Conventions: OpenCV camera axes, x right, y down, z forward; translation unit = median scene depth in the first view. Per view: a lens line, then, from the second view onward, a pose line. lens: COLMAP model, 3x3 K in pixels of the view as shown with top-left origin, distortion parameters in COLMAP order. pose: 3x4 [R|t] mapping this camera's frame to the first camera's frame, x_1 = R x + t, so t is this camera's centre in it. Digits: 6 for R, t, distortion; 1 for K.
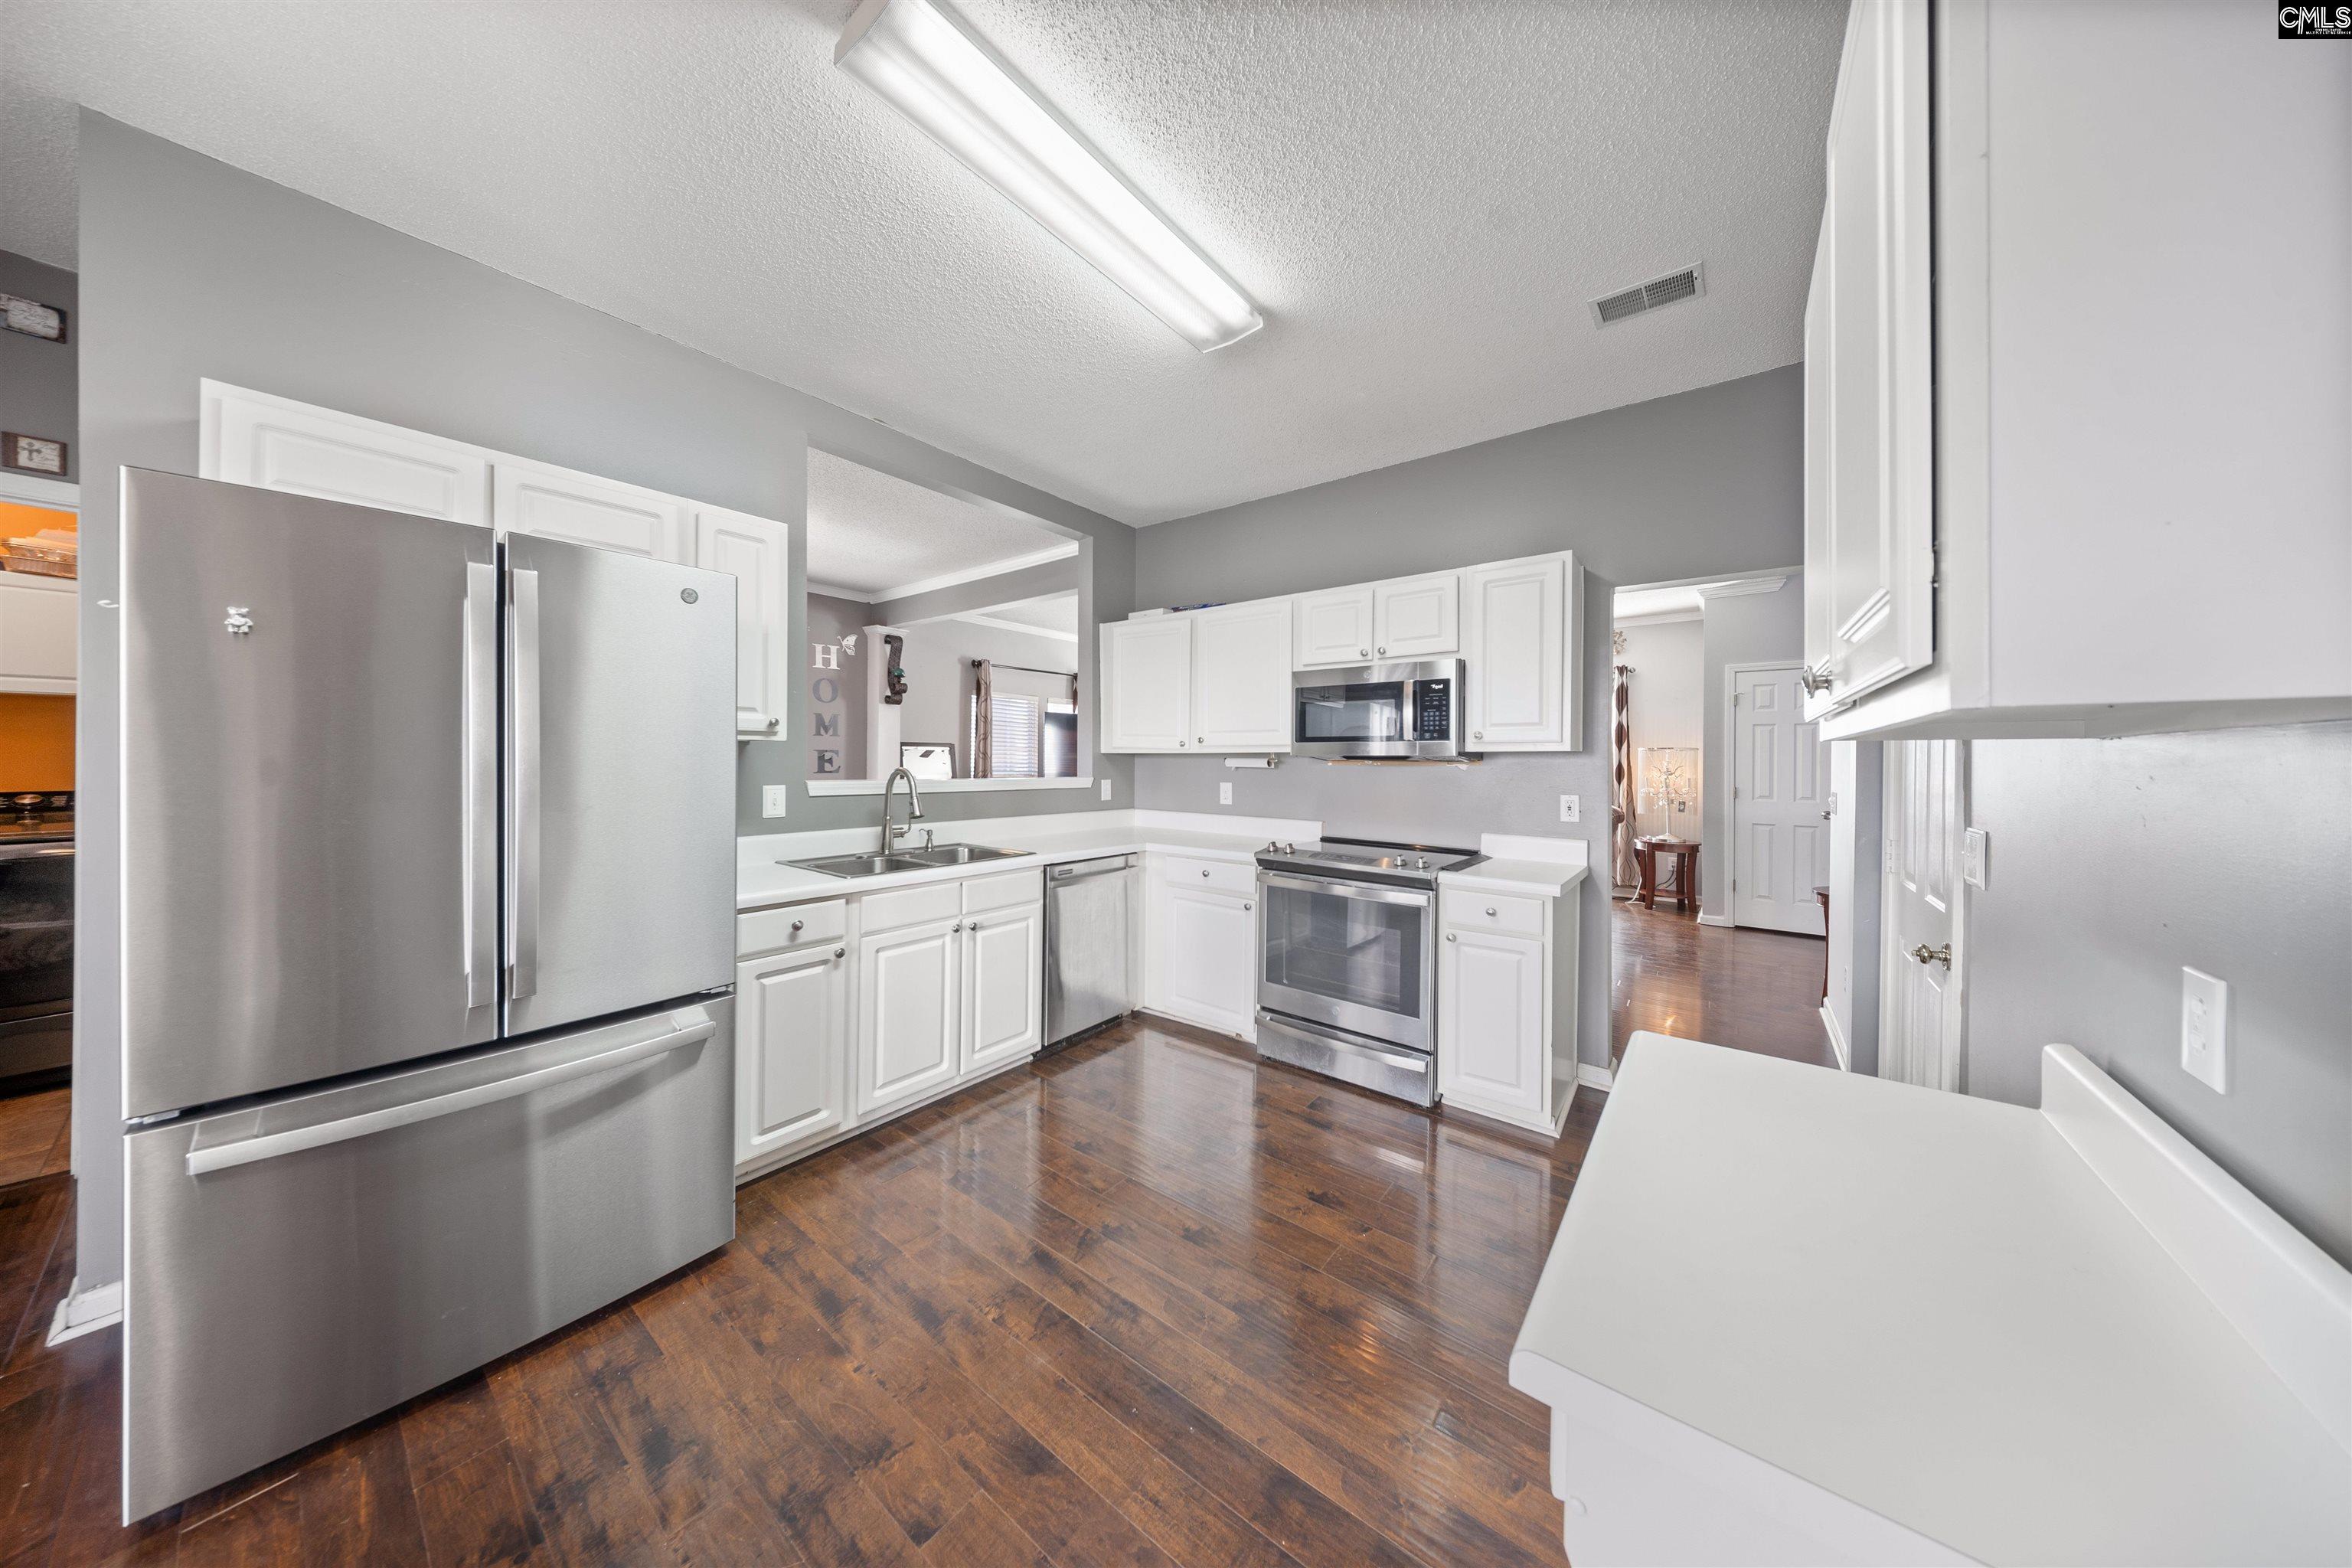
lens RADIAL K [[704.7, 0, 1163.6], [0, 704.7, 753.6], [0, 0, 1]] dist [0.000305, -0.000028]
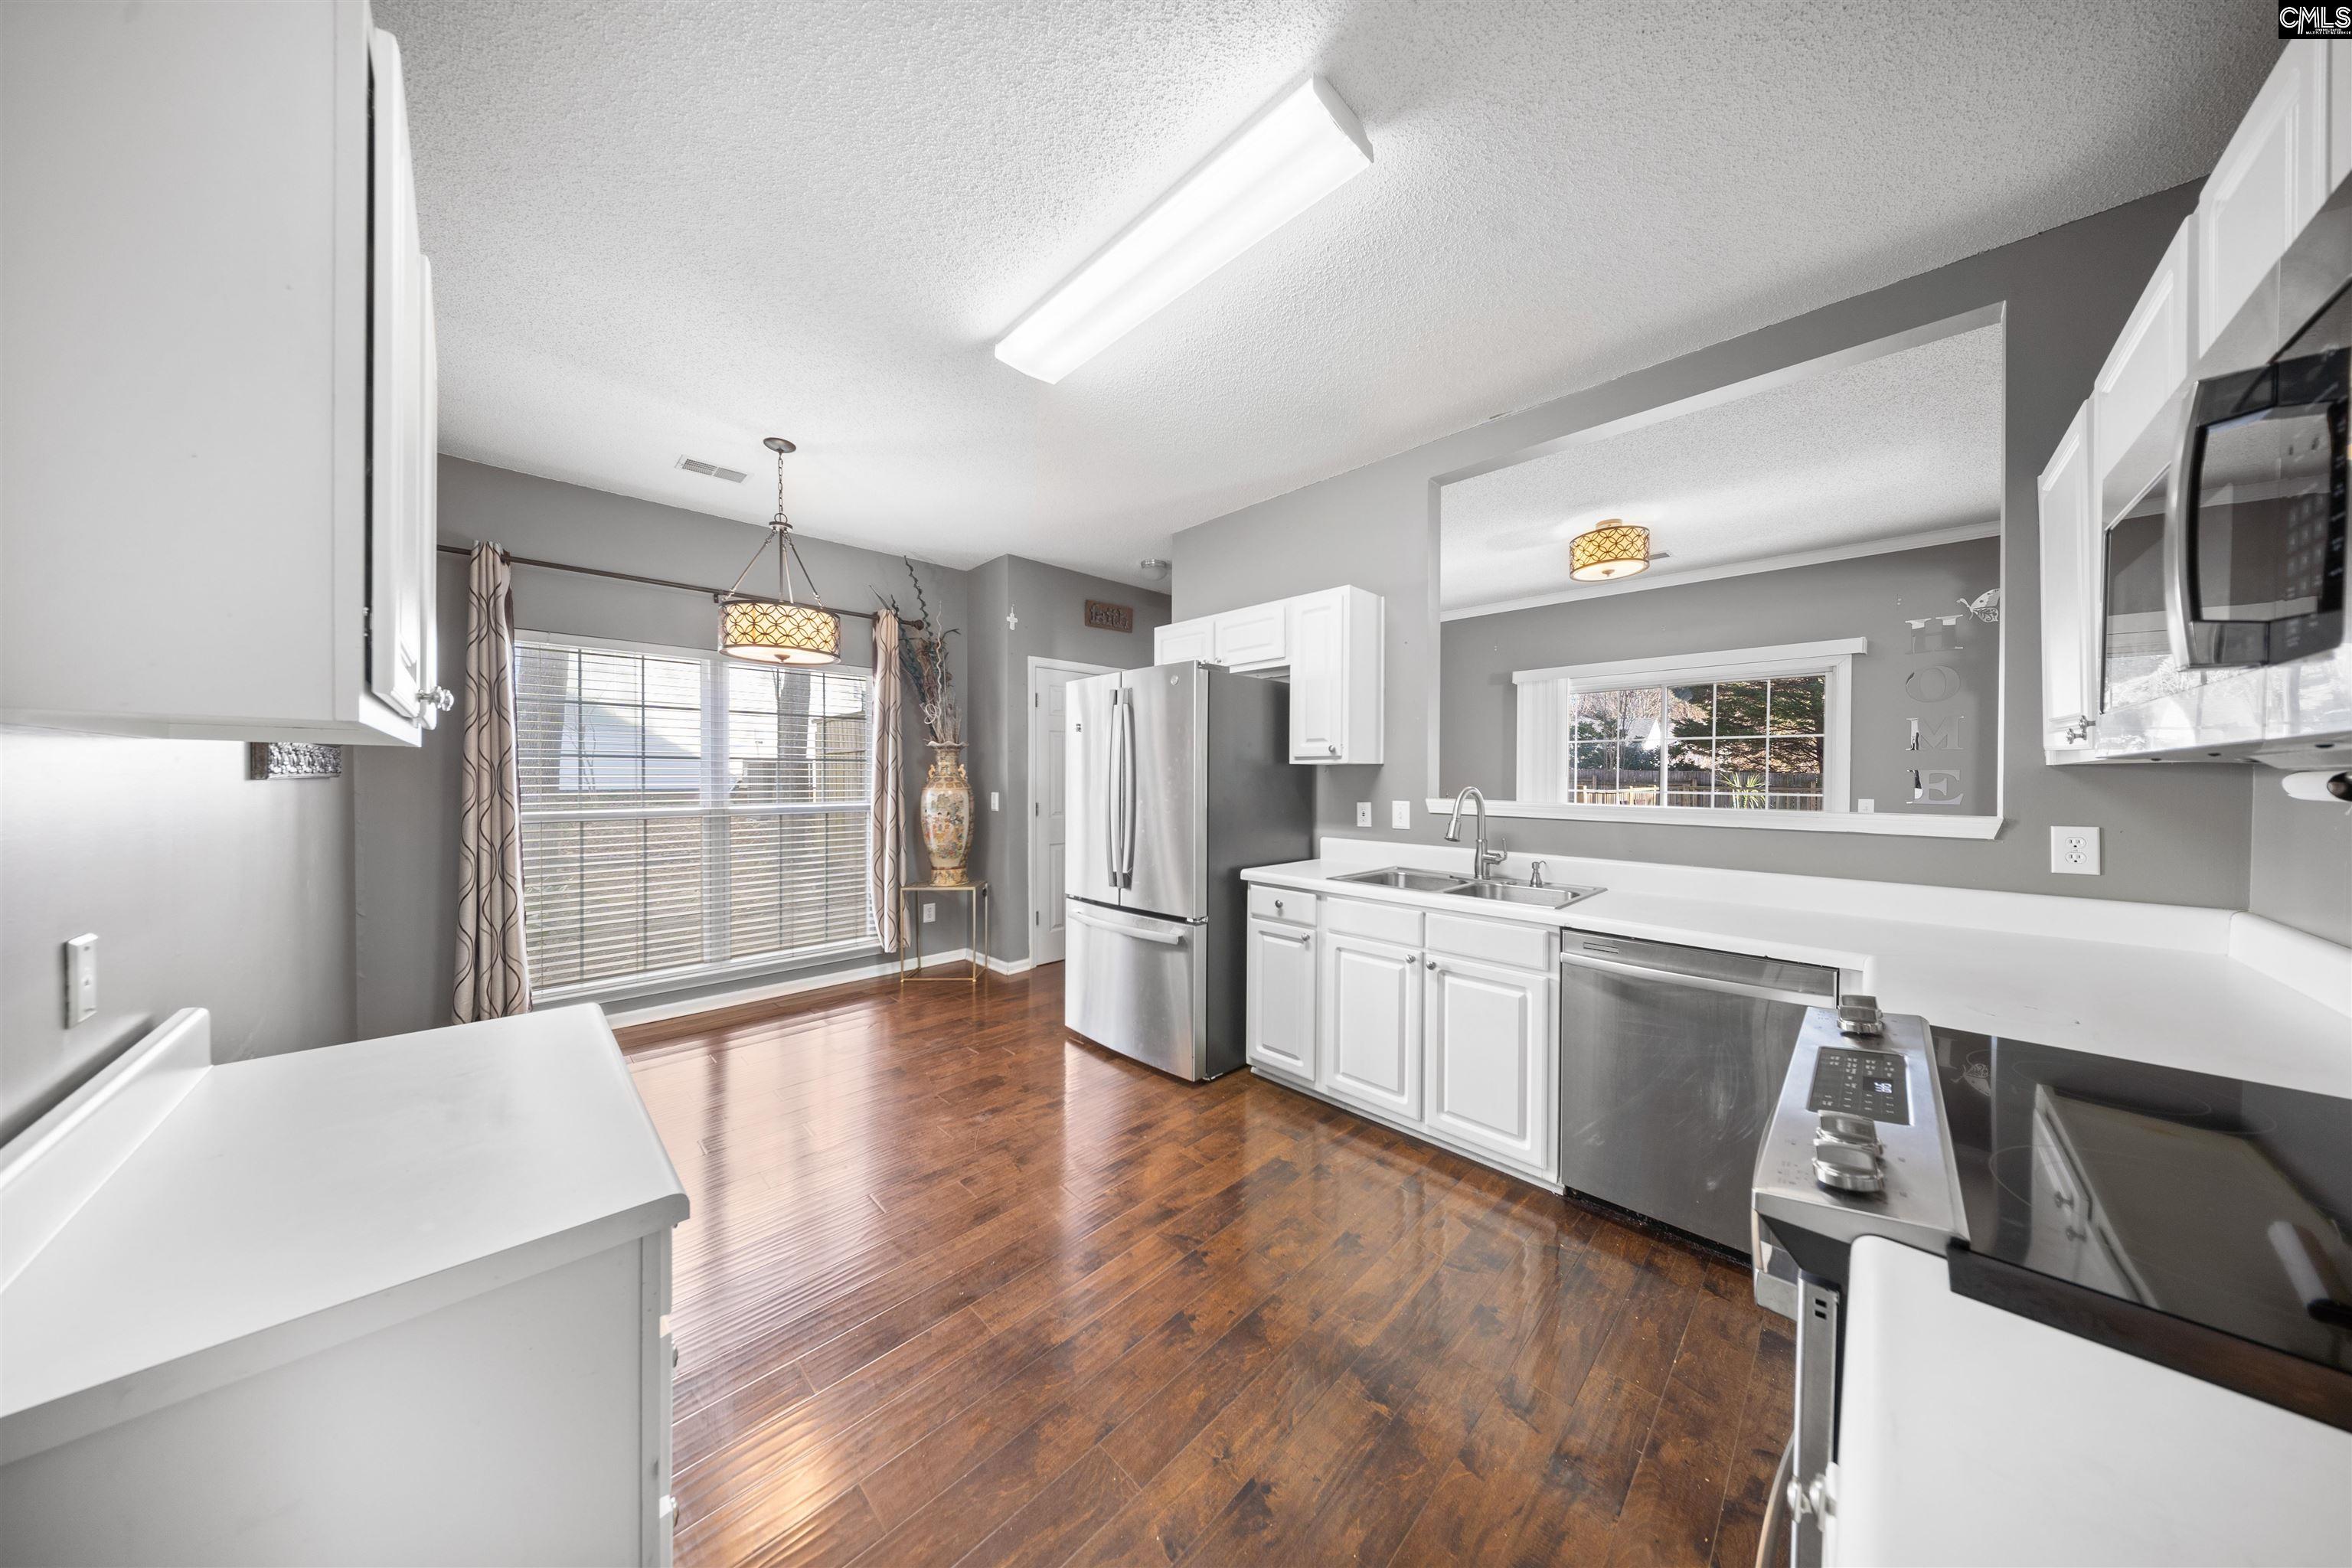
lens RADIAL K [[698.6, 0, 1171.6], [0, 698.6, 779.5], [0, 0, 1]] dist [-0.000080, -0.000052]
pose [[-0.124942, -0.005288, -0.992150, 0.566802], [-0.001930, 0.999985, -0.005087, 0.015179], [0.992162, 0.001279, -0.124951, 0.691098]]
